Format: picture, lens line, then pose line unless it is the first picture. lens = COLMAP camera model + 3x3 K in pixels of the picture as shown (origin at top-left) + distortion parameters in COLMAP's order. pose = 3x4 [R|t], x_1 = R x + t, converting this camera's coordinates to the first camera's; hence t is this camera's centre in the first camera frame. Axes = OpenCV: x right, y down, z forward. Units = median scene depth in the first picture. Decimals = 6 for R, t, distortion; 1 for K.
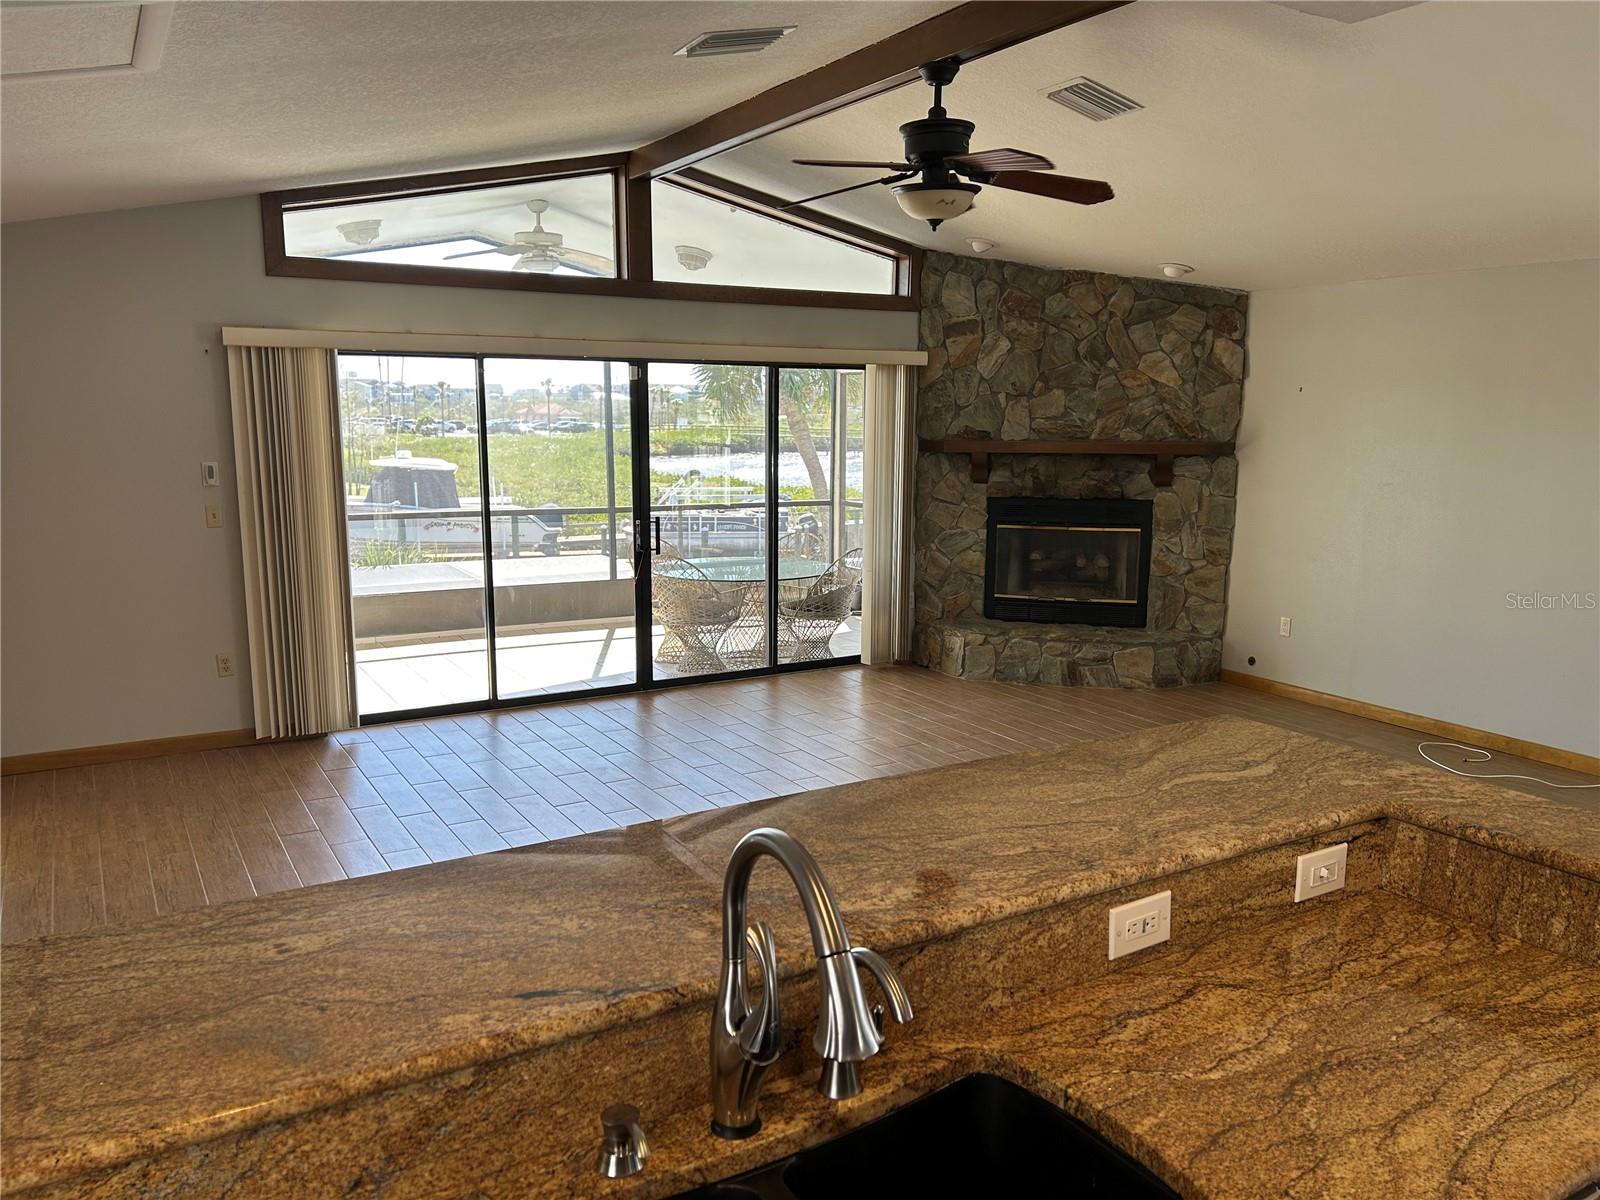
lens RADIAL K [[1208.7, 0, 800.7], [0, 1208.7, 614.0], [0, 0, 1]] dist [0.086599, -0.097157]
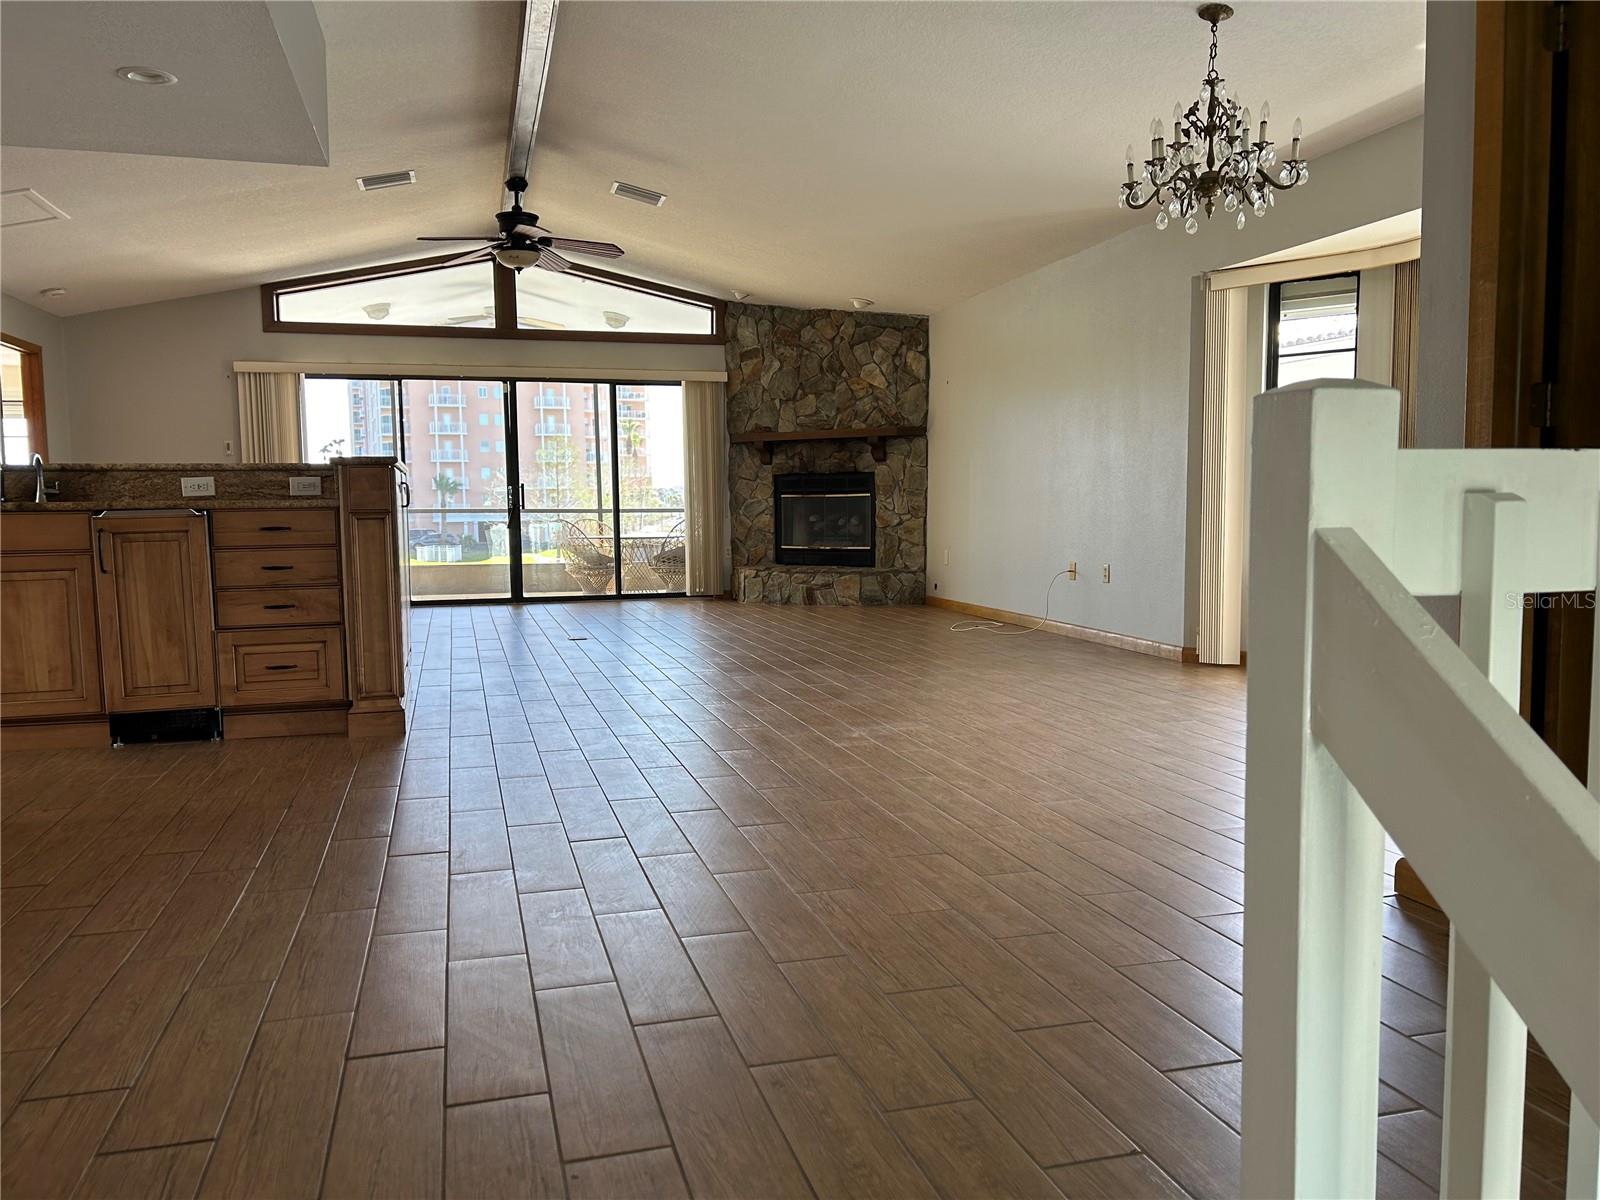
lens RADIAL K [[1208.7, 0, 793.3], [0, 1208.7, 633.1], [0, 0, 1]] dist [0.086599, -0.097157]
pose [[0.962346, 0.011688, -0.271578, 0.572652], [-0.029957, 0.997550, -0.063221, 0.176239], [0.270173, 0.068976, 0.960338, -0.318787]]
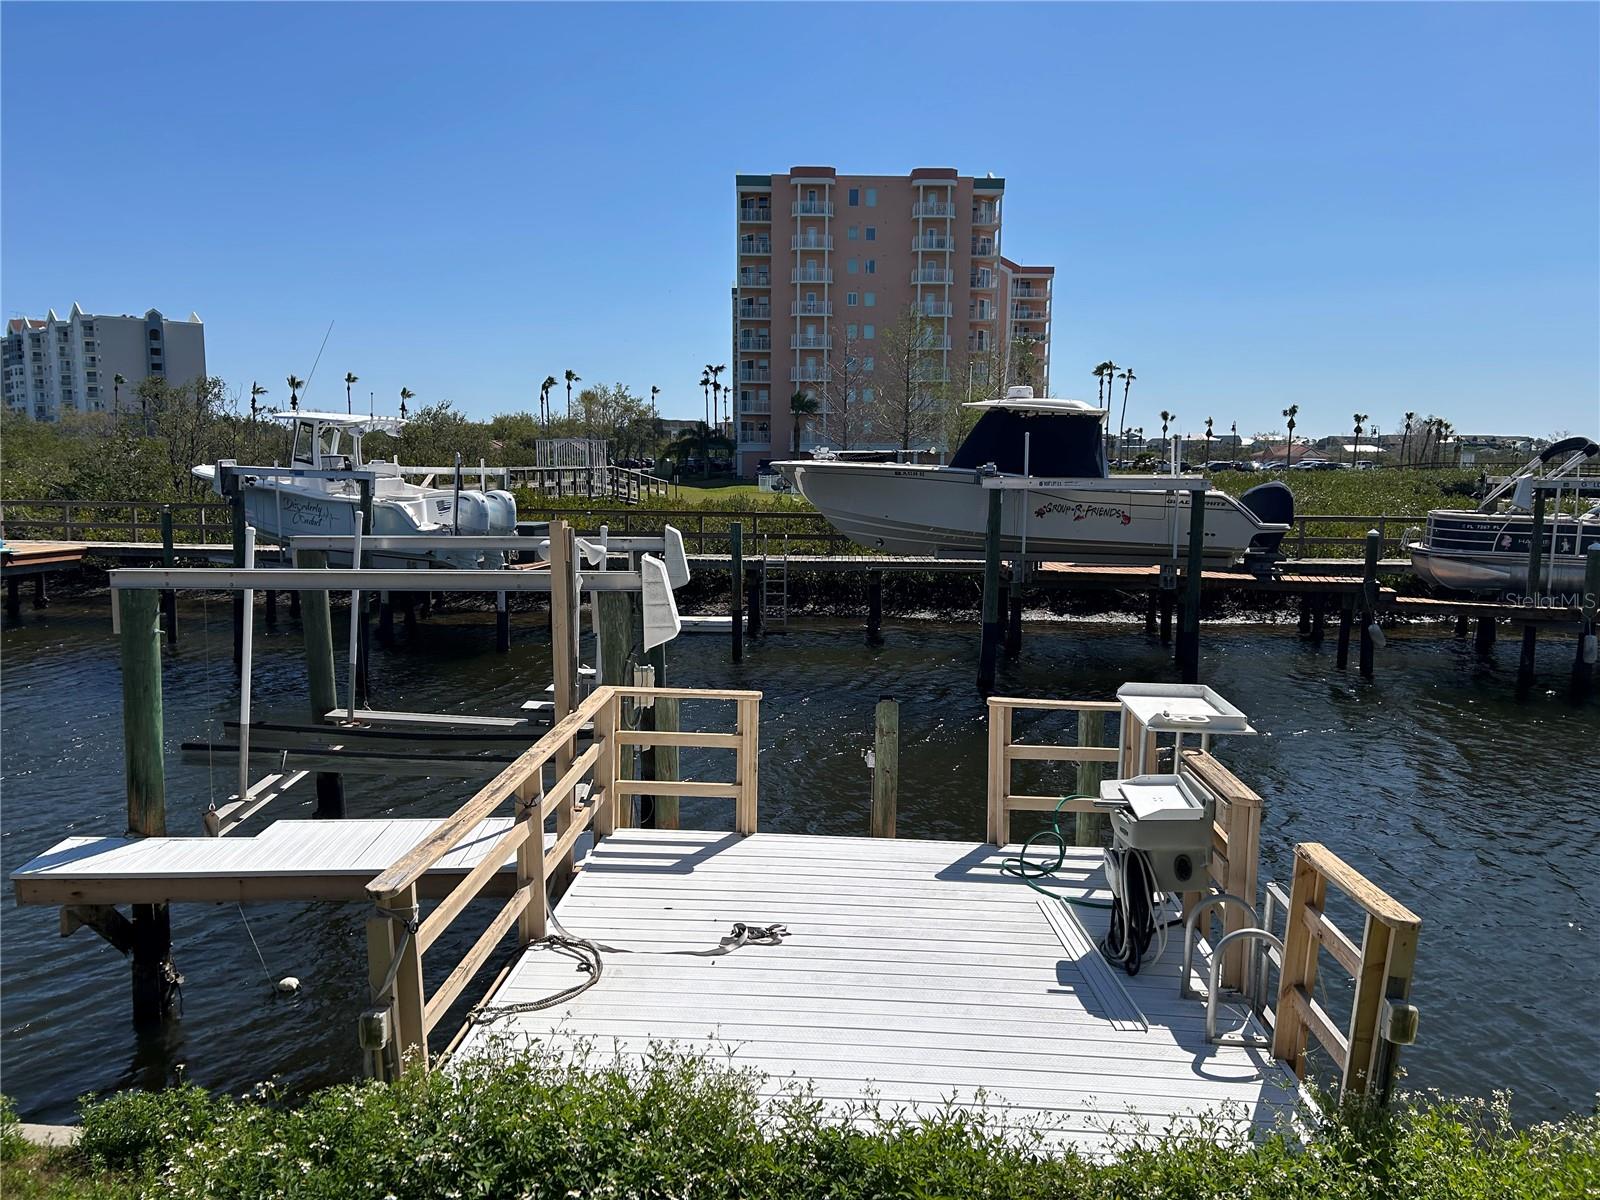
lens RADIAL K [[1208.7, 0, 789.0], [0, 1208.7, 605.3], [0, 0, 1]] dist [0.086599, -0.097157]
pose [[0.831855, 0.070798, -0.550460, -0.299605], [-0.100070, 0.994708, -0.023289, -0.005513], [0.545898, 0.074458, 0.834537, 1.592986]]
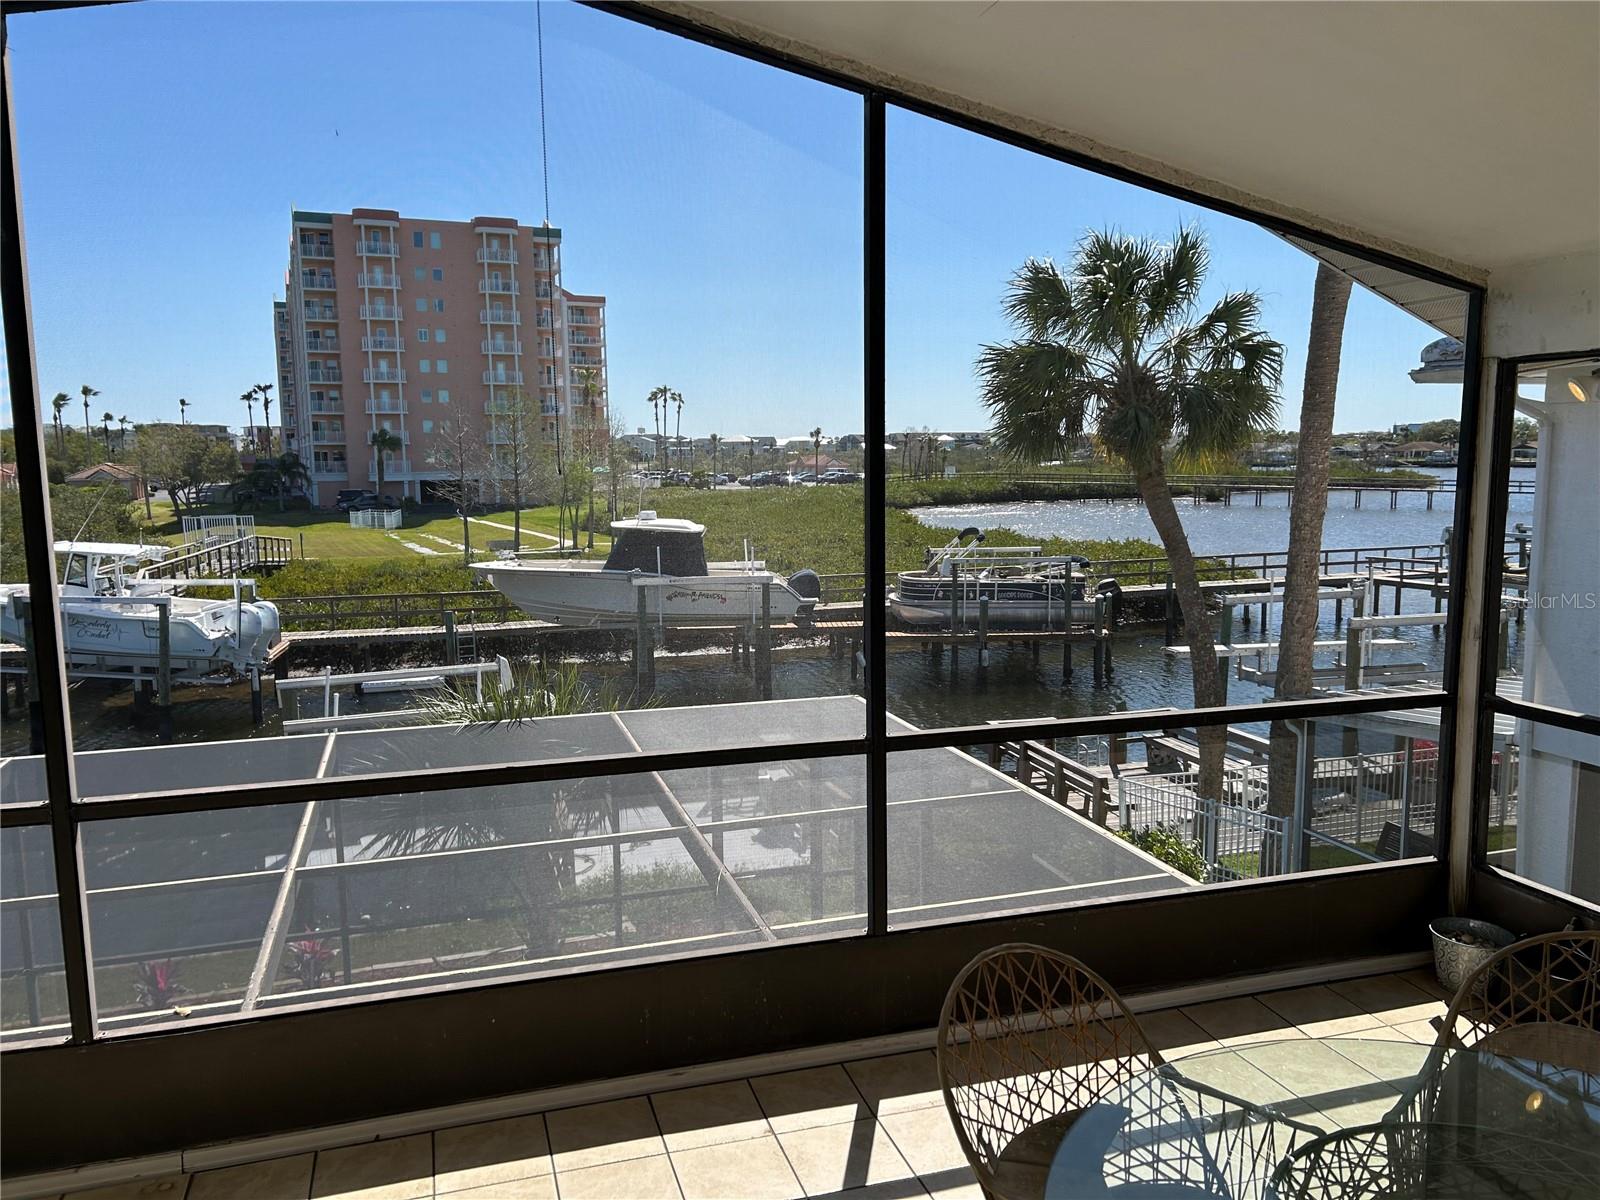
lens RADIAL K [[1208.7, 0, 800.0], [0, 1208.7, 581.4], [0, 0, 1]] dist [0.086599, -0.097157]
pose [[0.976571, 0.009751, -0.214974, -0.091873], [-0.023827, 0.997730, -0.062984, -0.102139], [0.213872, 0.066630, 0.974587, 0.580819]]
